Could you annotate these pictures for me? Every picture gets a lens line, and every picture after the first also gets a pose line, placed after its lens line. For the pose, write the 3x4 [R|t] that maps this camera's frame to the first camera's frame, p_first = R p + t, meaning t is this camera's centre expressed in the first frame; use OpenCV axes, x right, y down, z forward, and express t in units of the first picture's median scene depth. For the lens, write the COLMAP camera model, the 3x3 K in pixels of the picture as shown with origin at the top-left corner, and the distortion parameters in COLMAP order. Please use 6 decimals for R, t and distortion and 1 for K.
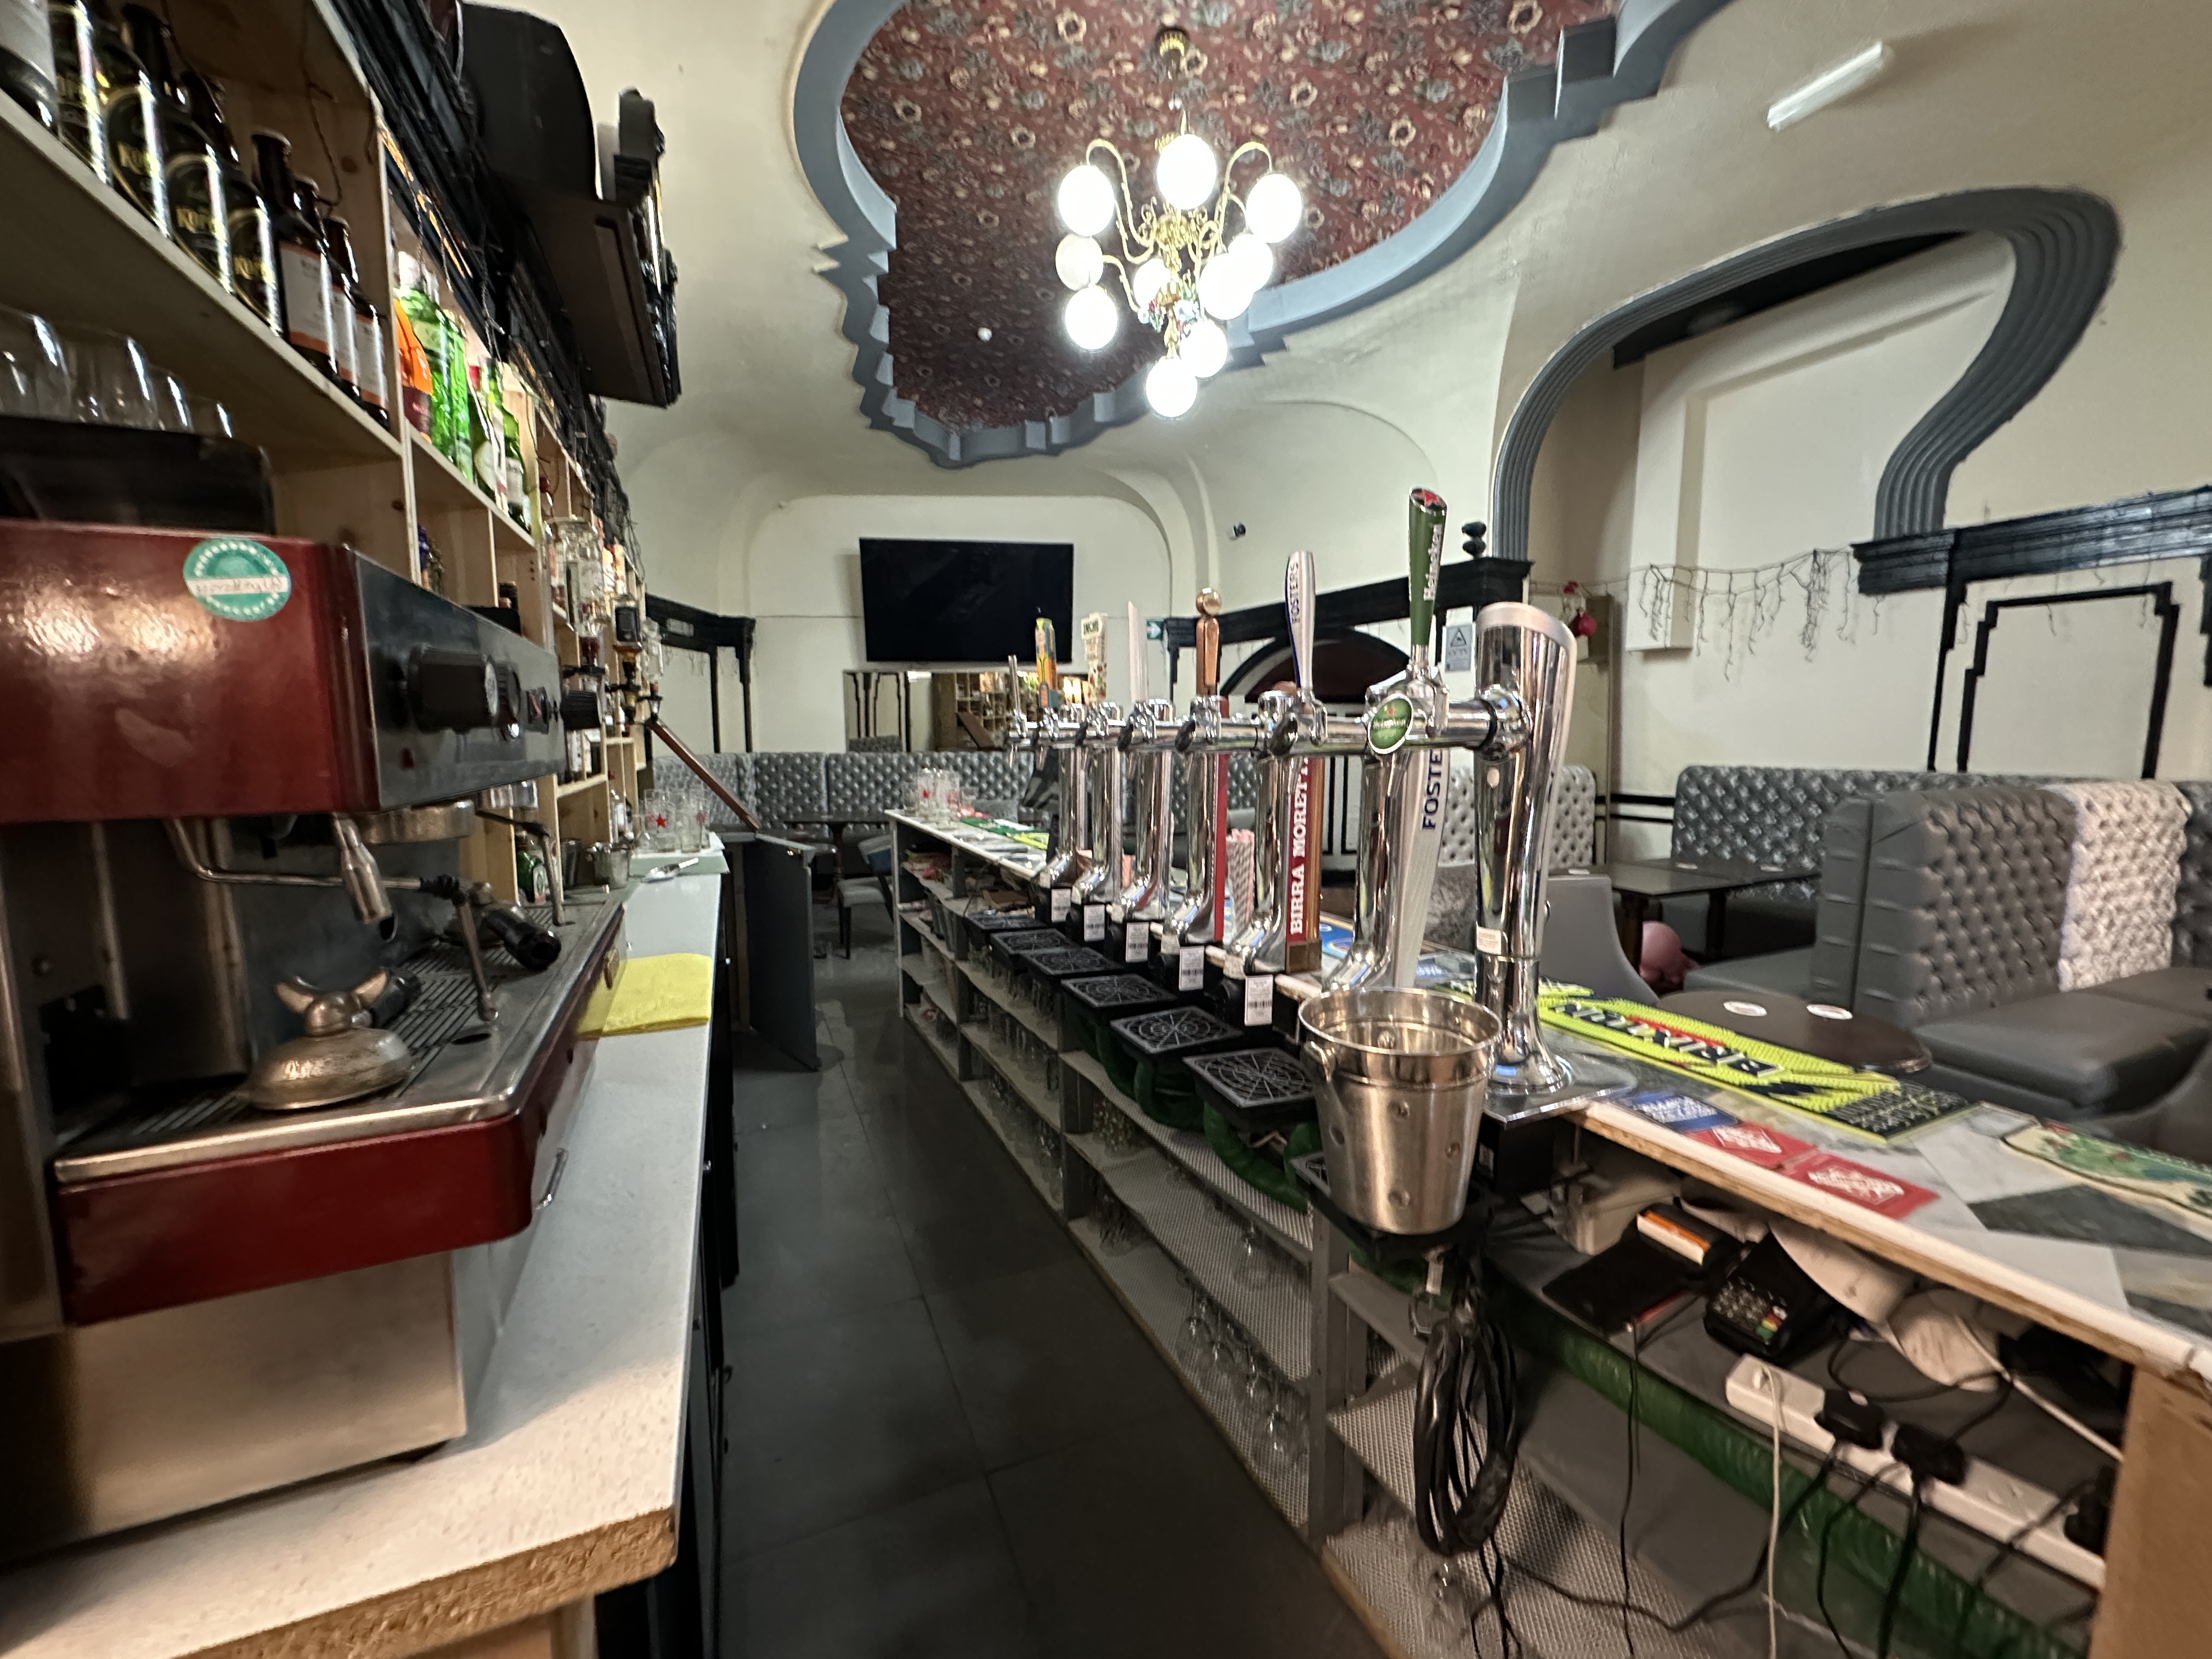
lens RADIAL K [[876.2, 0, 1106.0], [0, 876.2, 829.5], [0, 0, 1]] dist [-0.002452, -0.000509]
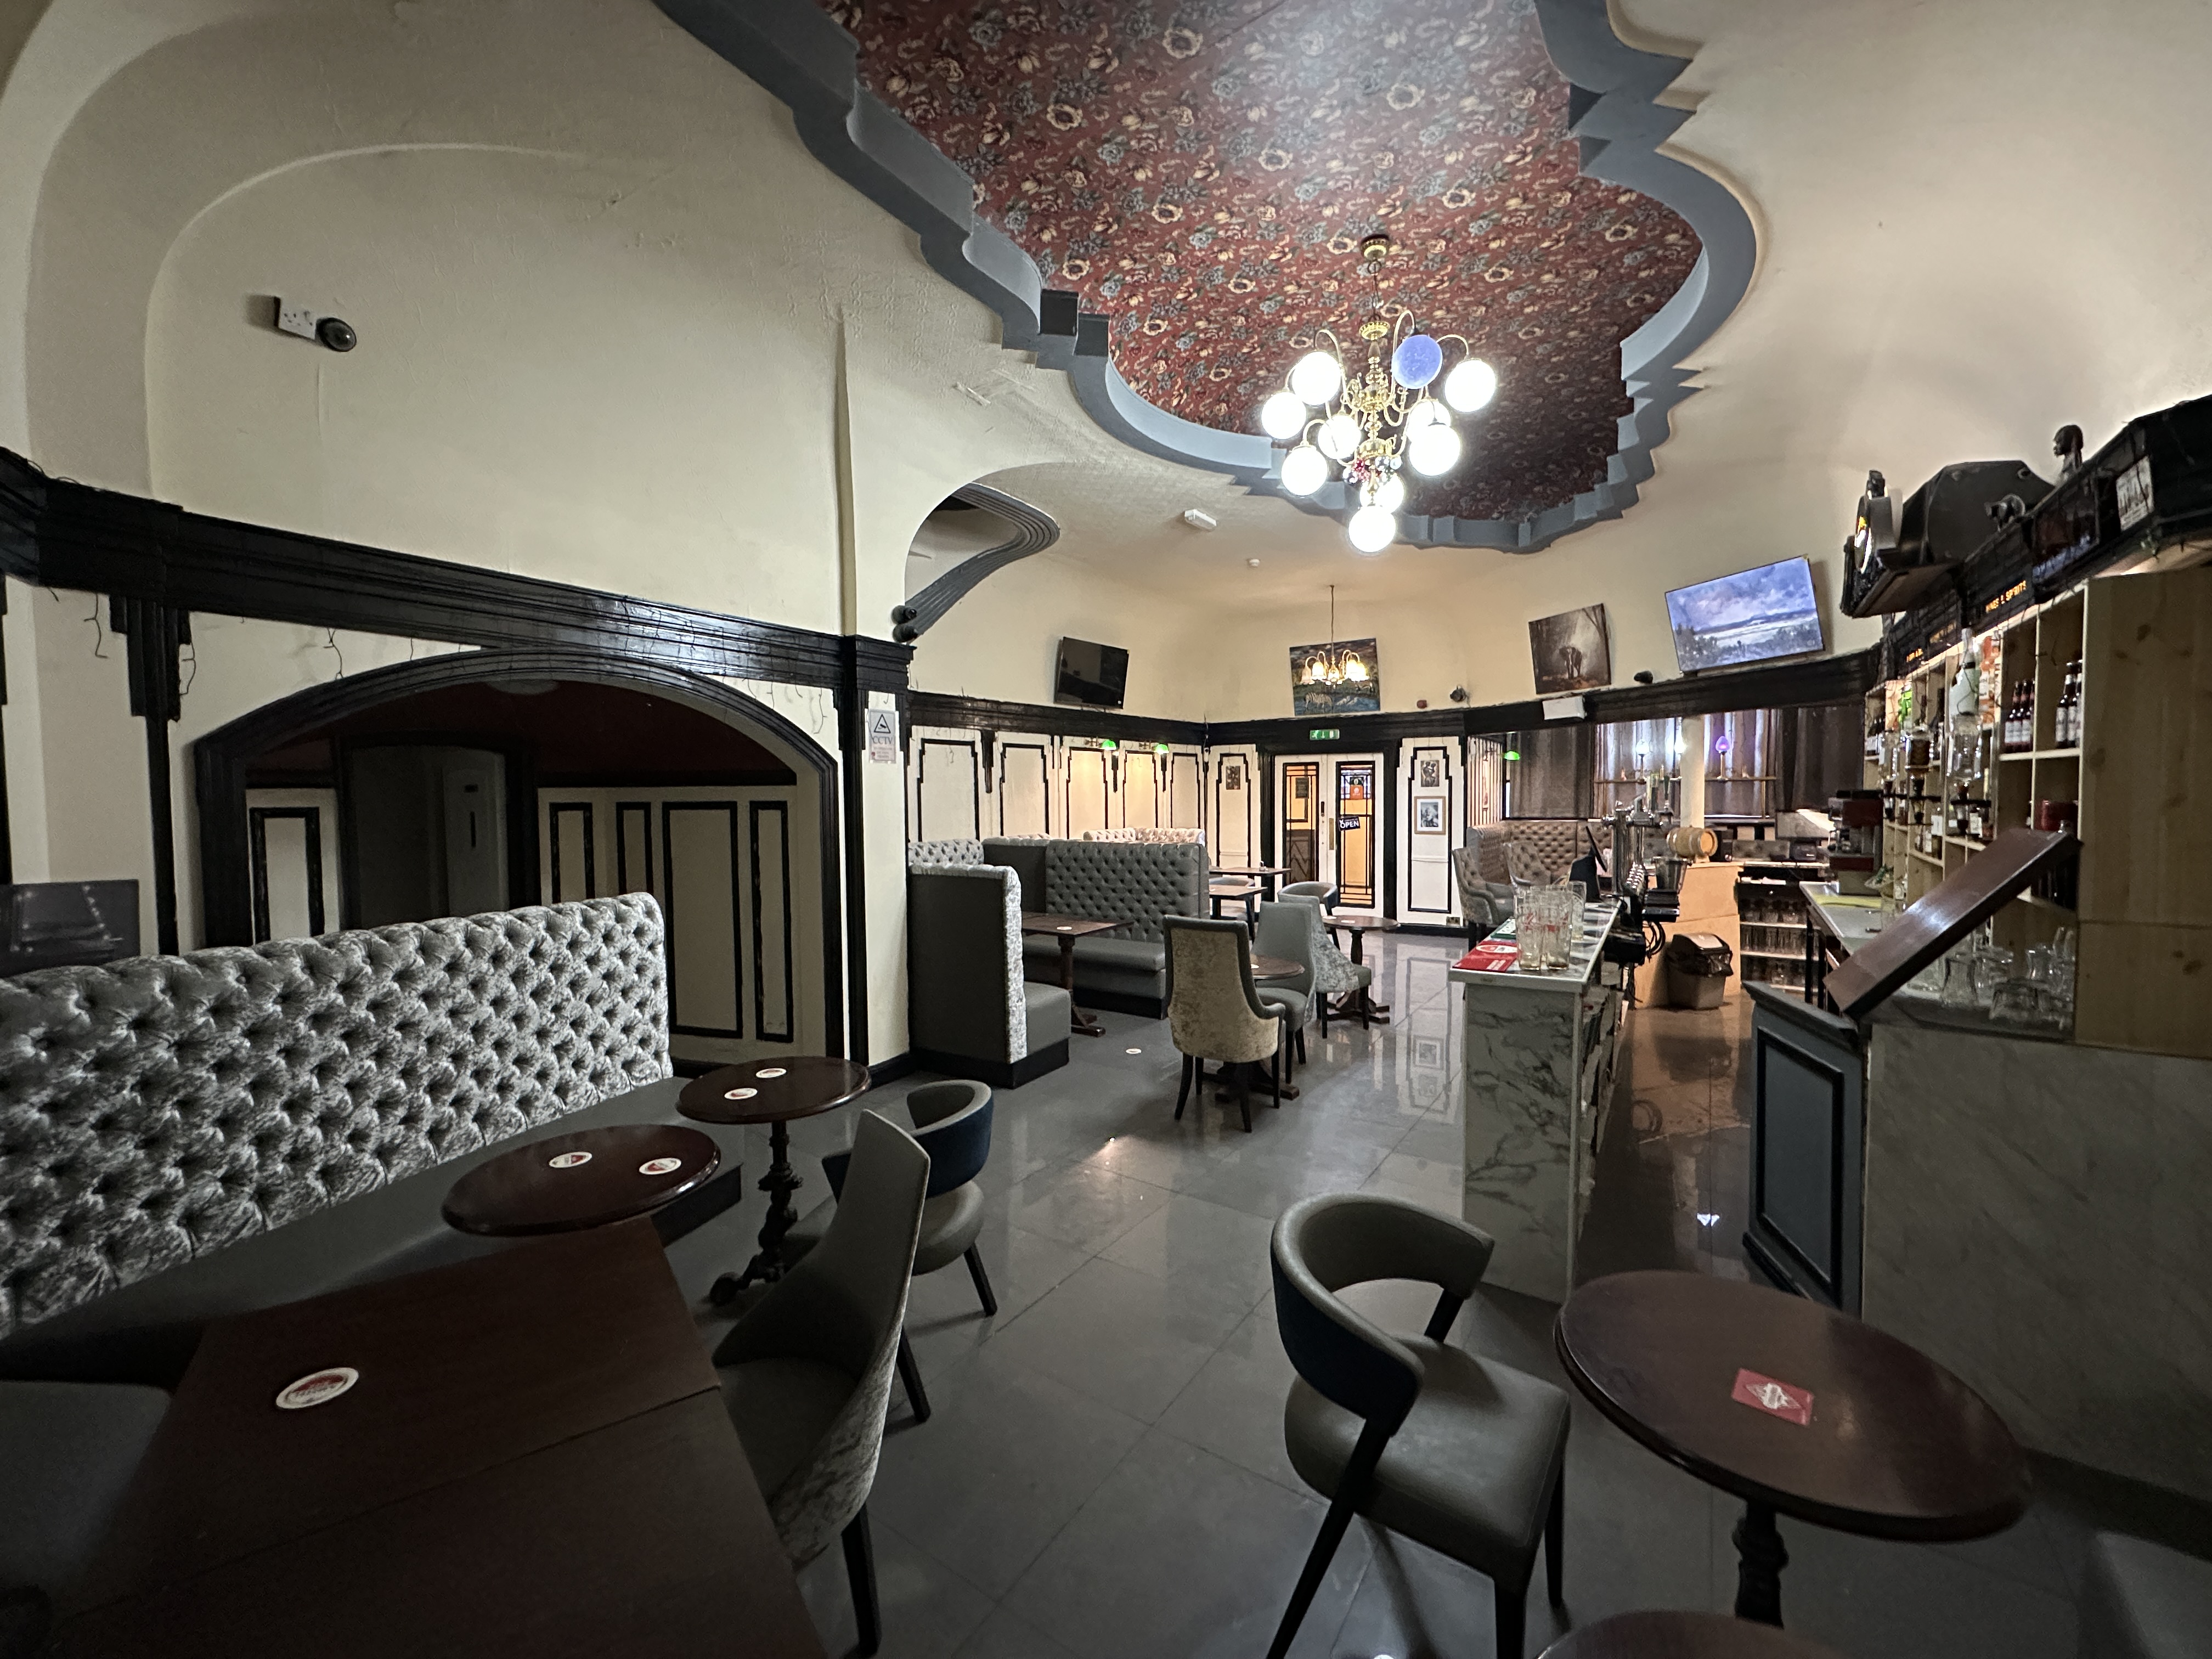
lens RADIAL K [[913.0, 0, 1106.0], [0, 913.0, 829.5], [0, 0, 1]] dist [-0.003468, -0.000248]
pose [[-0.536452, -0.026243, 0.843523, -0.539273], [0.108758, 0.989032, 0.099937, -0.188818], [-0.836894, 0.145351, -0.527714, 1.380403]]
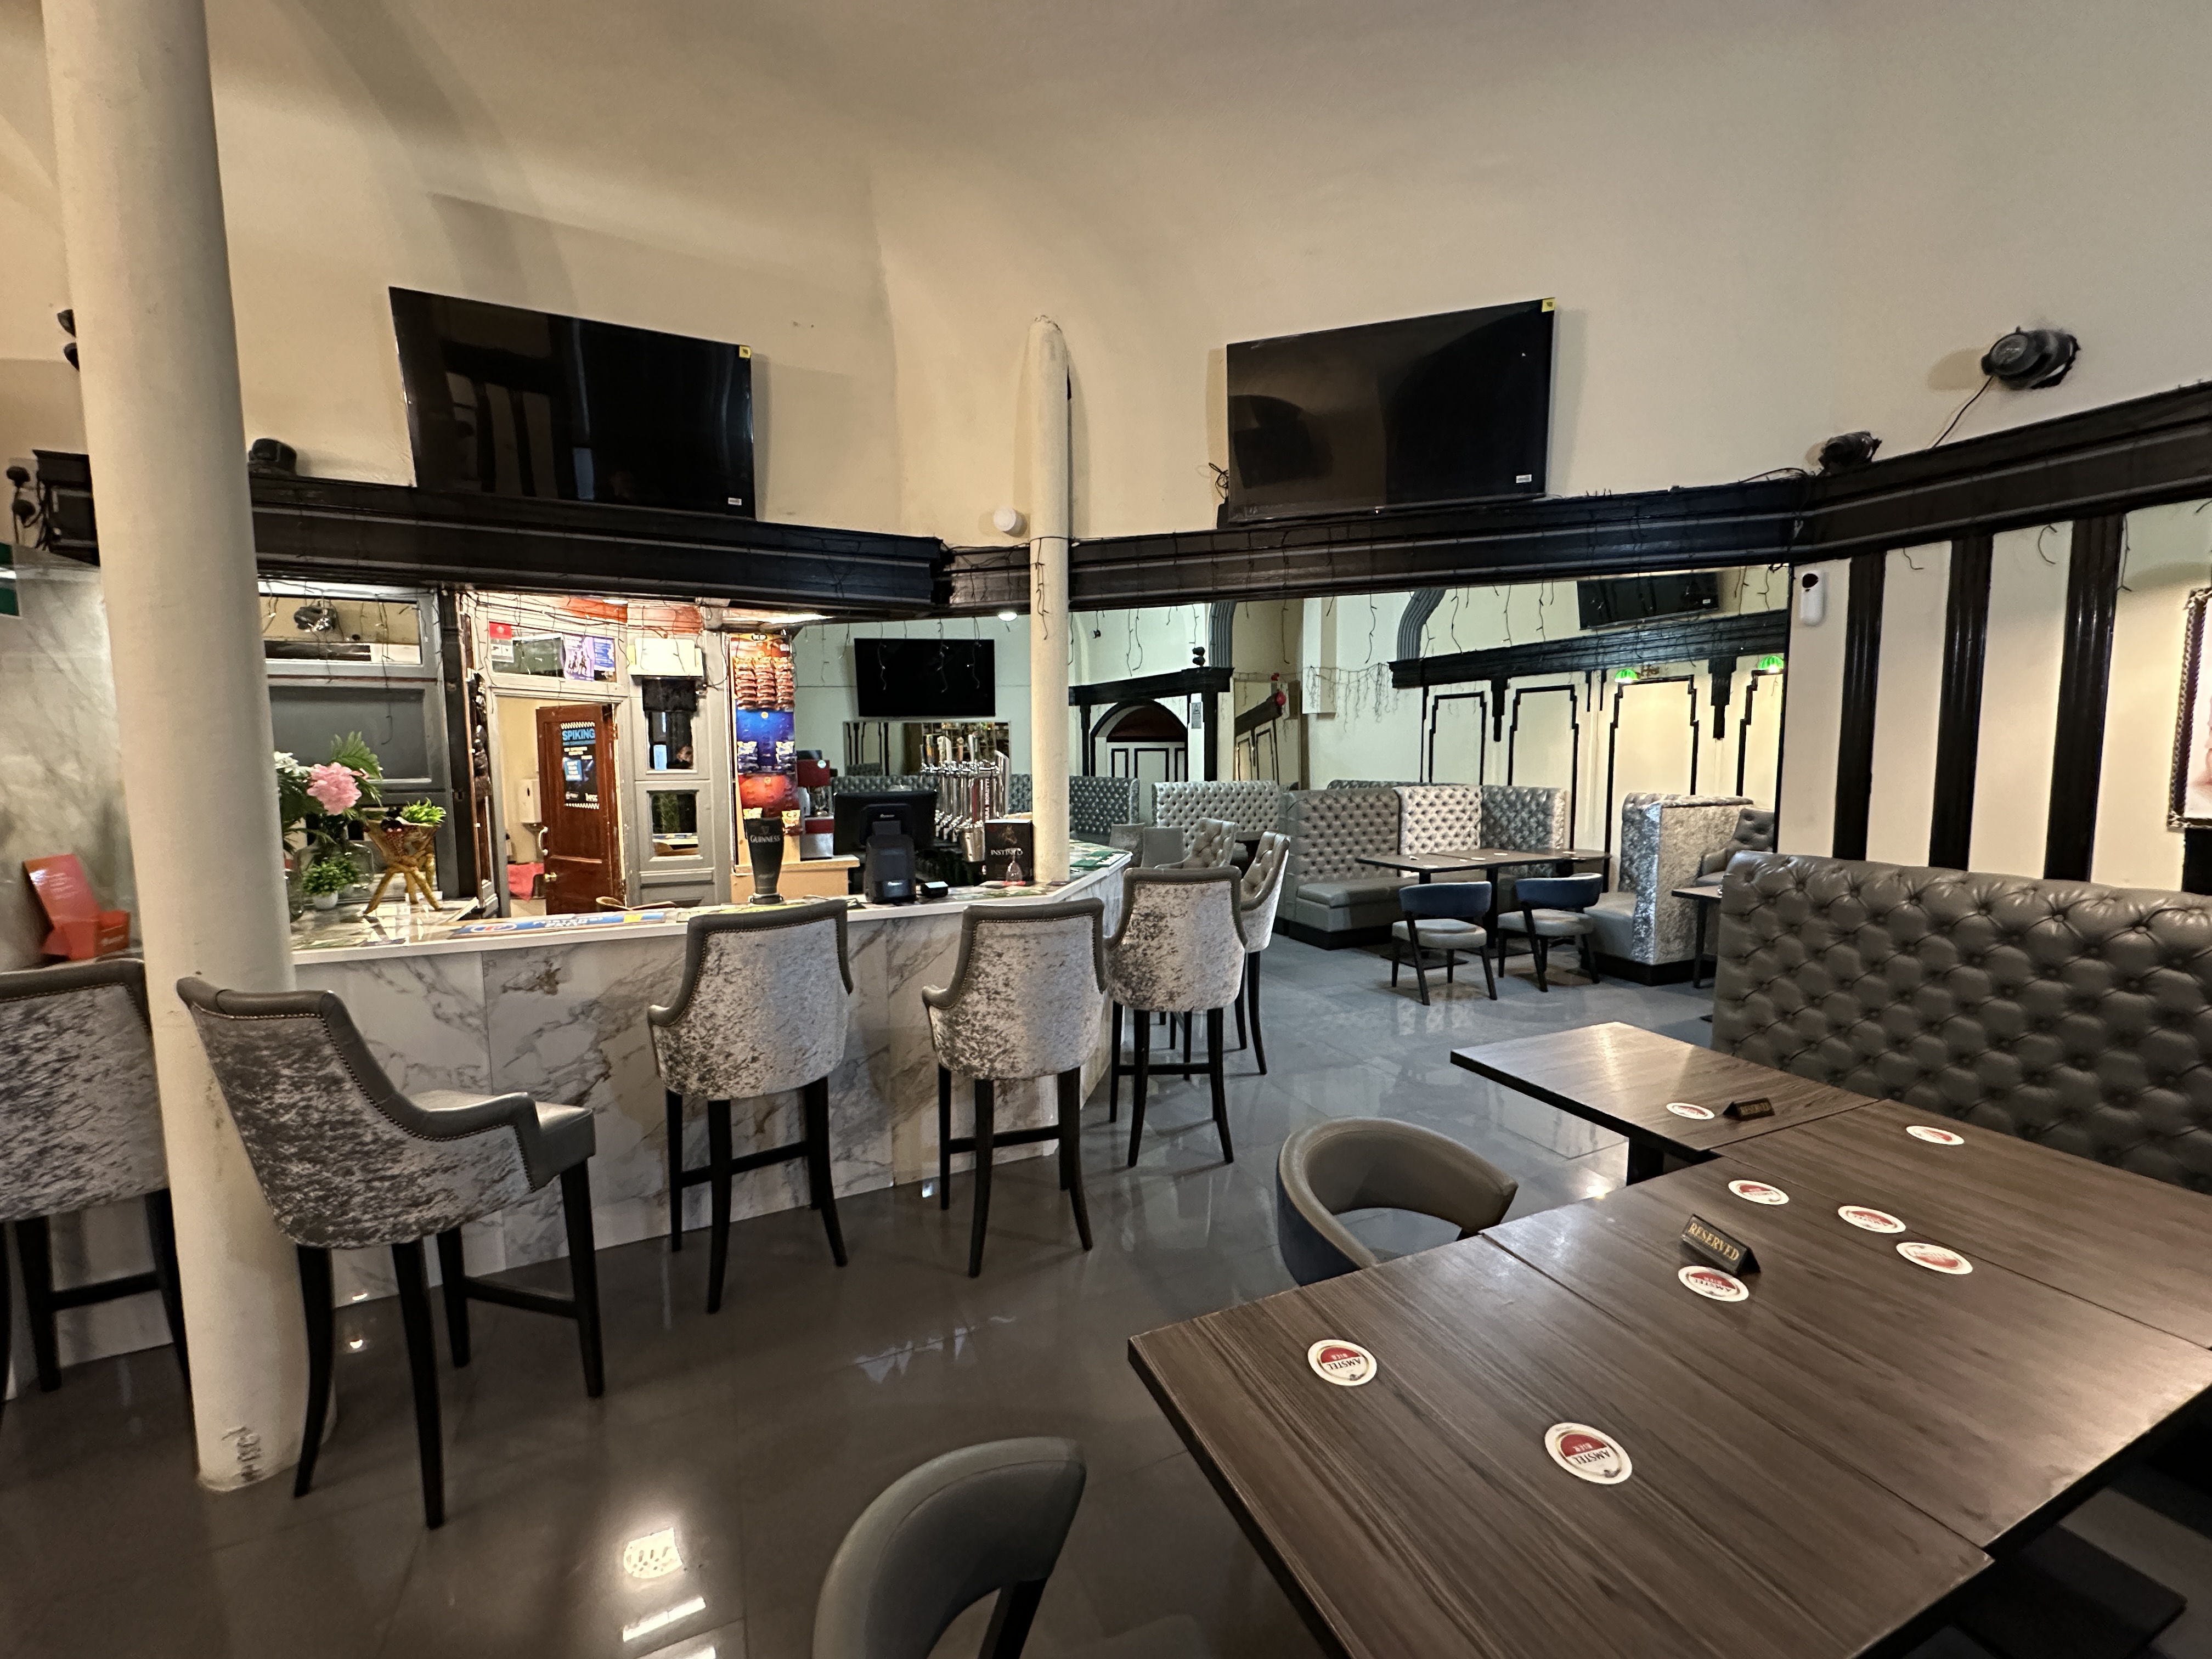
lens RADIAL K [[876.2, 0, 1106.0], [0, 876.2, 829.5], [0, 0, 1]] dist [-0.002452, -0.000509]
pose [[0.999752, -0.009024, 0.020346, 0.188330], [0.009479, 0.999704, -0.022415, 0.065422], [-0.020138, 0.022602, 0.999542, -0.801741]]
